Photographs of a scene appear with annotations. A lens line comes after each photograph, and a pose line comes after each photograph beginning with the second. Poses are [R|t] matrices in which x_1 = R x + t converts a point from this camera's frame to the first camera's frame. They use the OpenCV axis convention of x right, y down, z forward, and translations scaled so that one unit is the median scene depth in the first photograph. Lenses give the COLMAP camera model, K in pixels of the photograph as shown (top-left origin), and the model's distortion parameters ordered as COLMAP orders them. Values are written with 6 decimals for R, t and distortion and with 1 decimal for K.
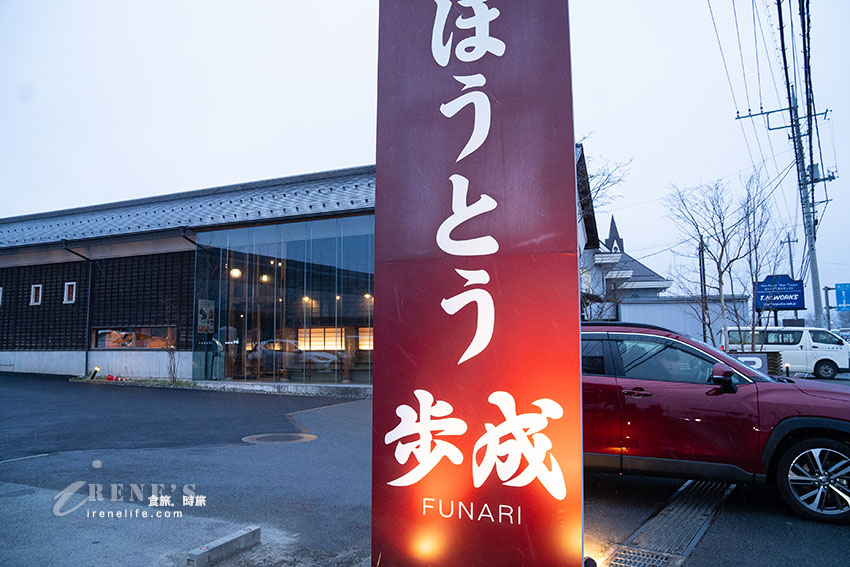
lens RADIAL K [[575.9, 0, 424.5], [0, 575.9, 280.2], [0, 0, 1]] dist [-0.042915, 0.005661]
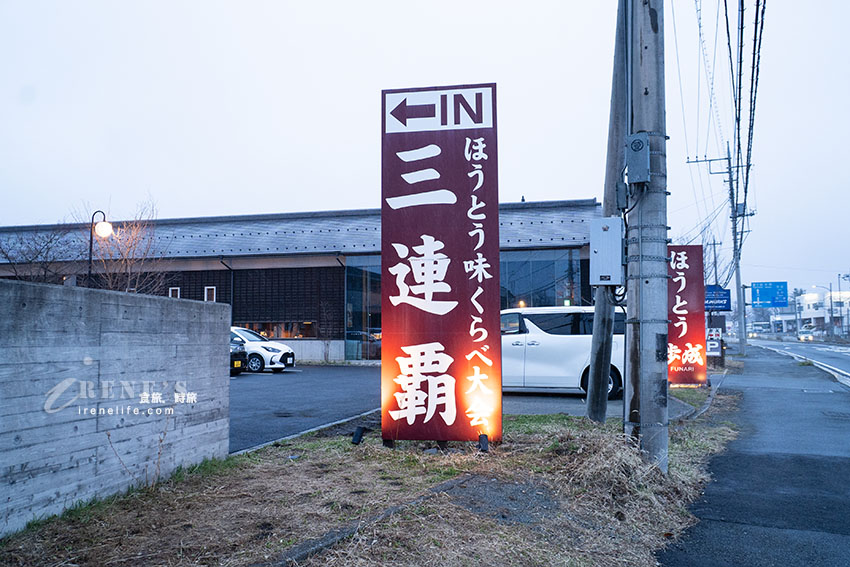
lens RADIAL K [[690.2, 0, 425.1], [0, 690.2, 285.0], [0, 0, 1]] dist [-0.001718, -0.003047]
pose [[0.981983, 0.014963, 0.188376, -0.520122], [-0.021728, 0.999189, 0.033900, -0.072930], [-0.187716, -0.037382, 0.981512, -0.701724]]
